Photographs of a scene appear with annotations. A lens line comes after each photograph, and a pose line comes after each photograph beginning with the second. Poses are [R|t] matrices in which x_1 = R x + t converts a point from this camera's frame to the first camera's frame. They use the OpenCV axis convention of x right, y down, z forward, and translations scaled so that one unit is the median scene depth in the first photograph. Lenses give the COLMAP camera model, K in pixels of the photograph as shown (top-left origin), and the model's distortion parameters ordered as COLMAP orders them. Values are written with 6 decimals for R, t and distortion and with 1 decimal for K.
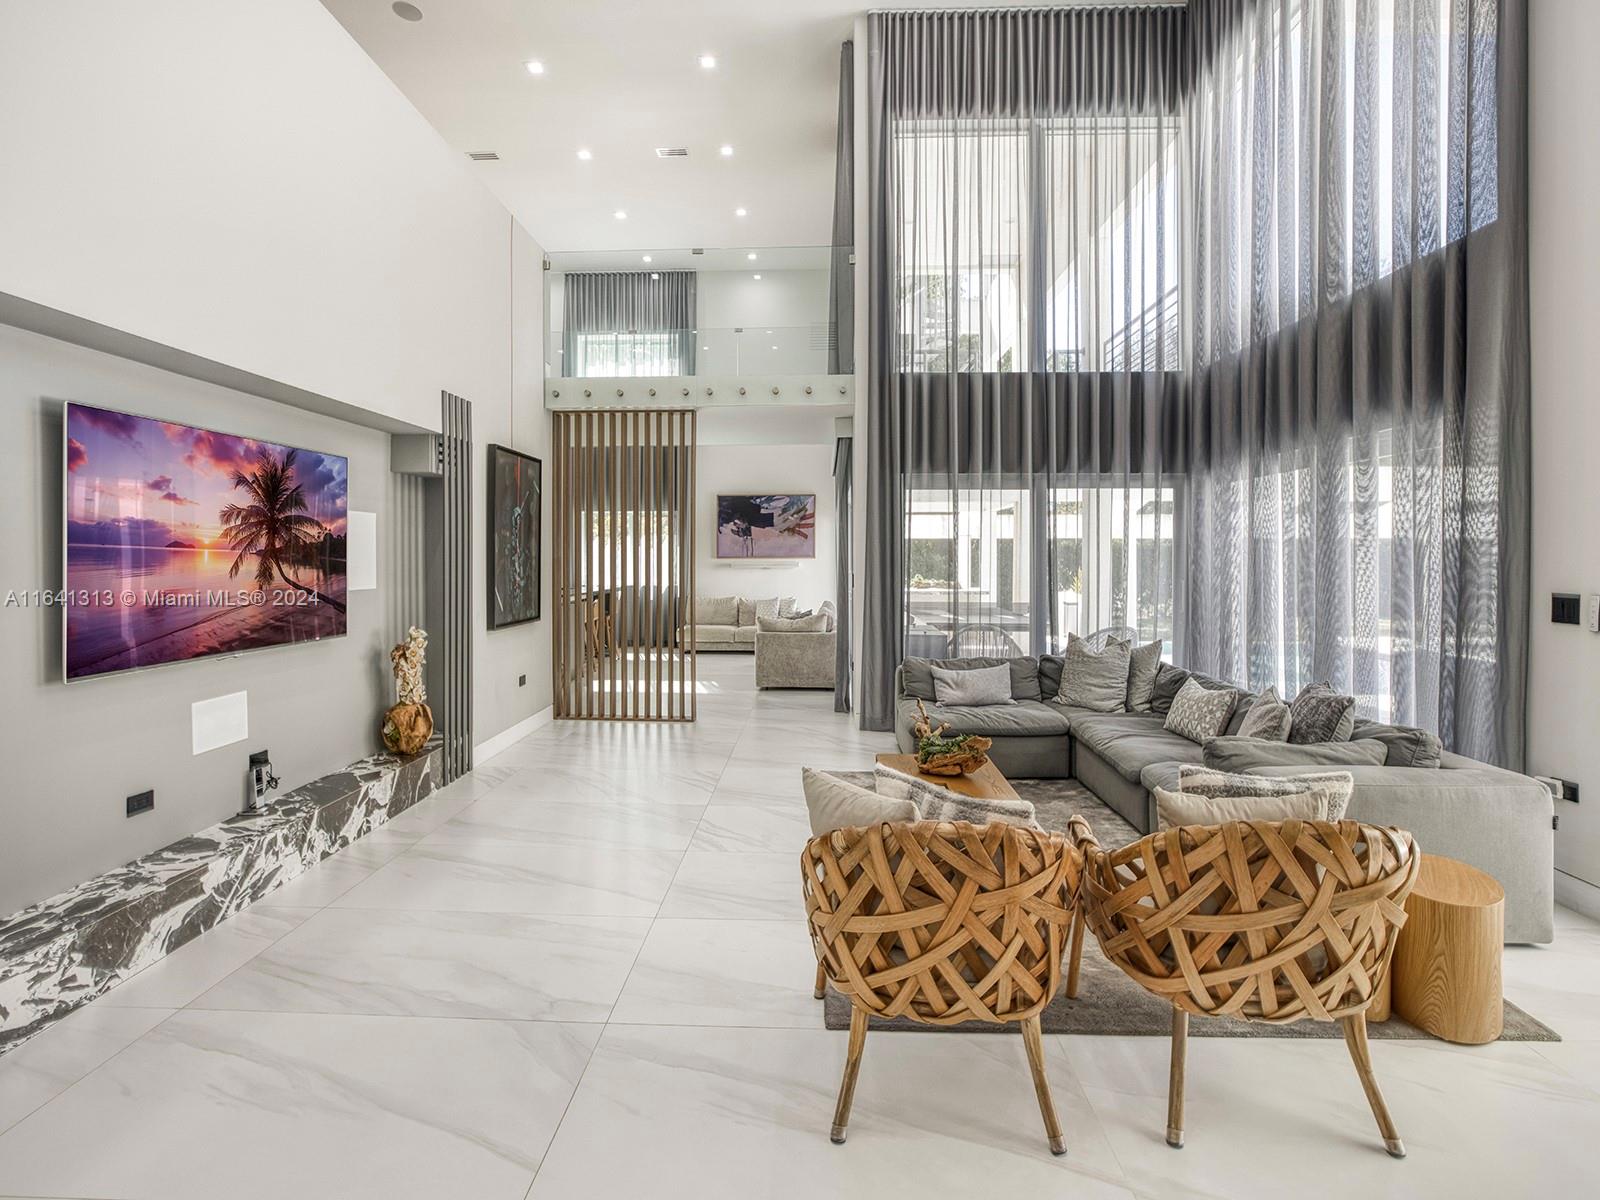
lens RADIAL K [[766.0, 0, 791.7], [0, 766.0, 594.3], [0, 0, 1]] dist [-0.049609, 0.021422]
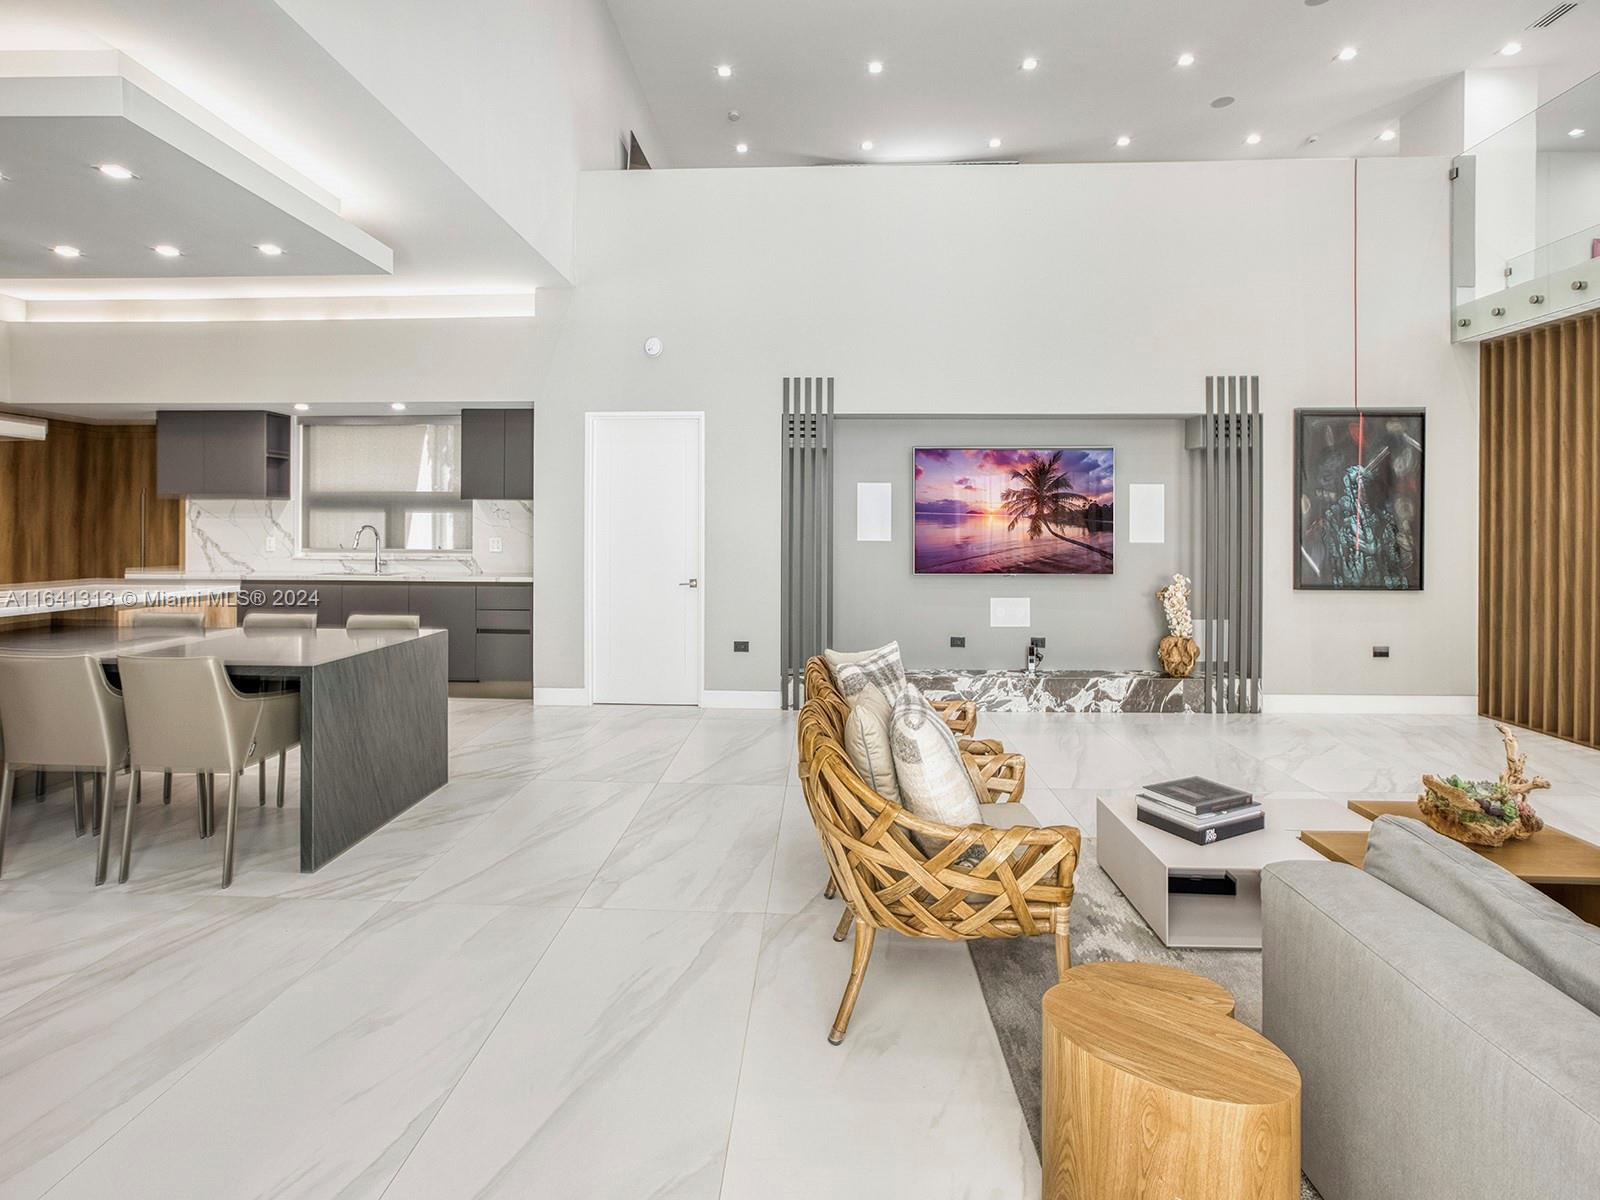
lens RADIAL K [[766.0, 0, 791.7], [0, 766.0, 594.3], [0, 0, 1]] dist [-0.049609, 0.021422]
pose [[-0.005293, 0.091052, -0.995832, 0.985935], [-0.053431, 0.994398, 0.091205, -0.009317], [0.998557, 0.053692, -0.000398, 0.468743]]
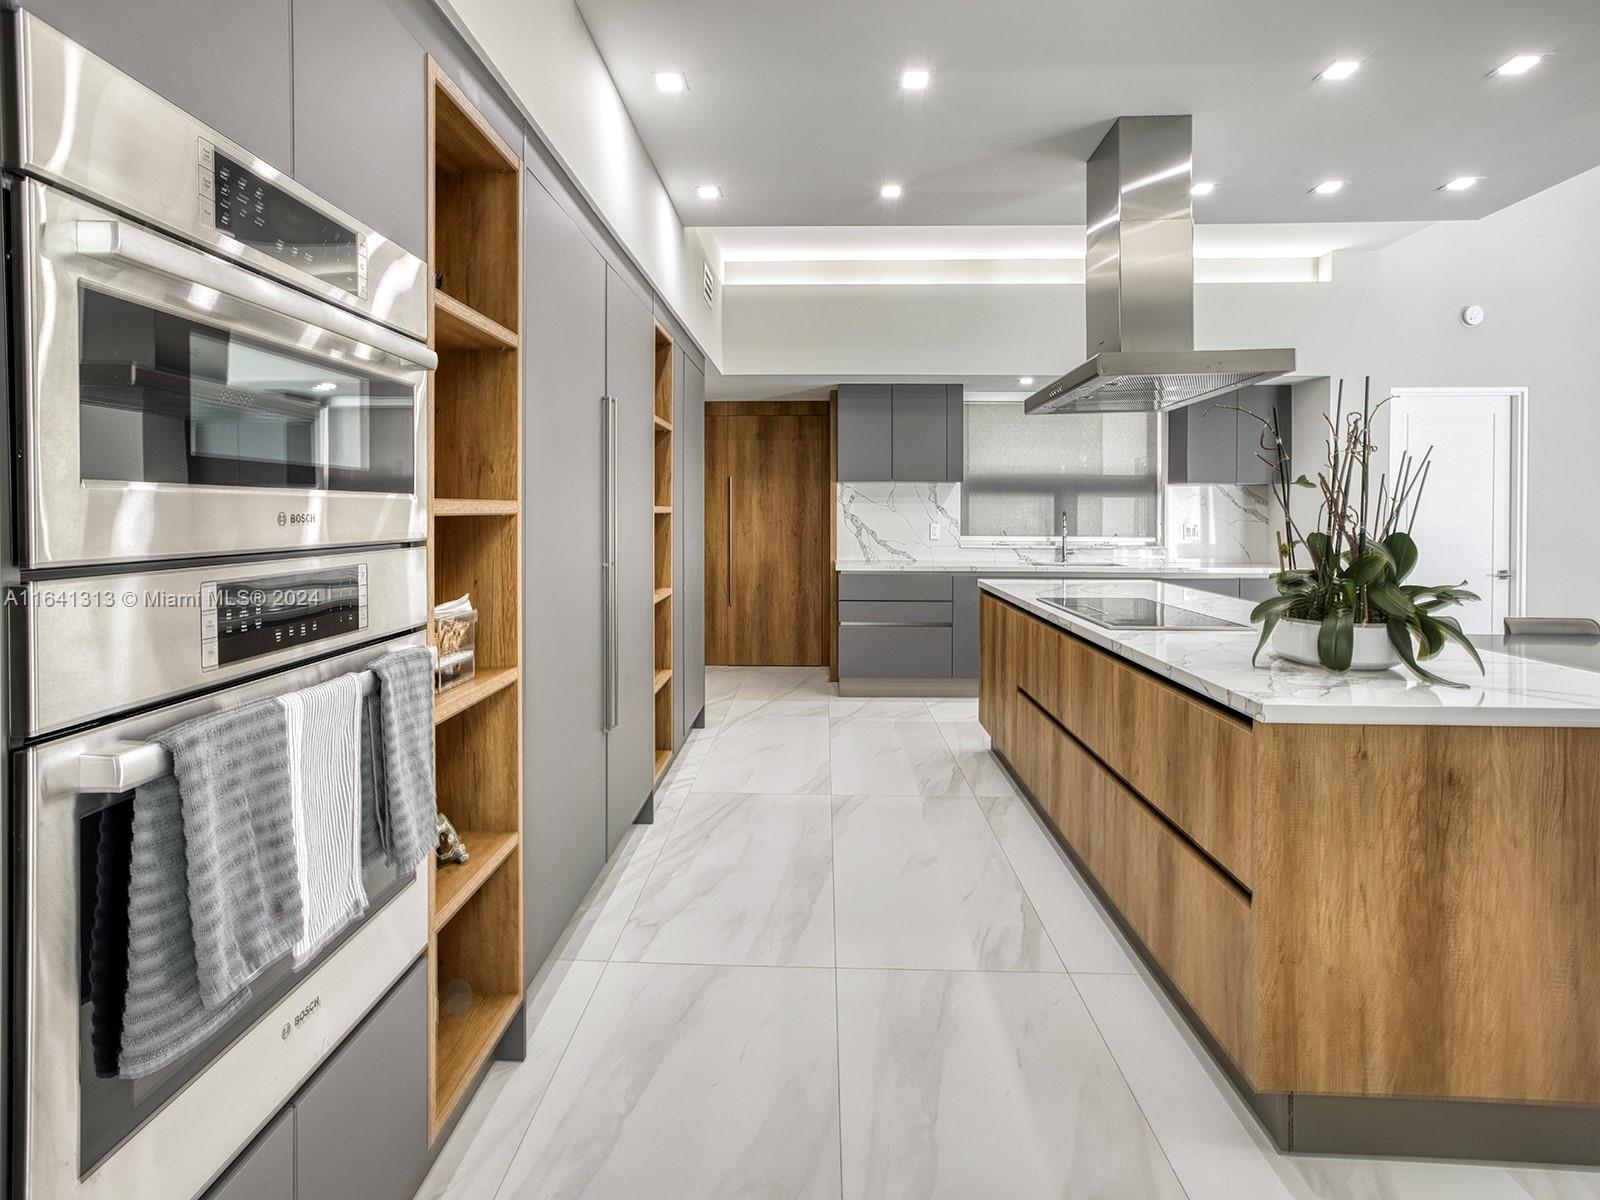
lens RADIAL K [[766.0, 0, 791.7], [0, 766.0, 594.3], [0, 0, 1]] dist [-0.049609, 0.021422]
pose [[0.007547, 0.120867, -0.992640, 0.838498], [-0.050234, 0.991461, 0.120341, 0.057122], [0.998709, 0.048956, 0.013554, -1.235167]]
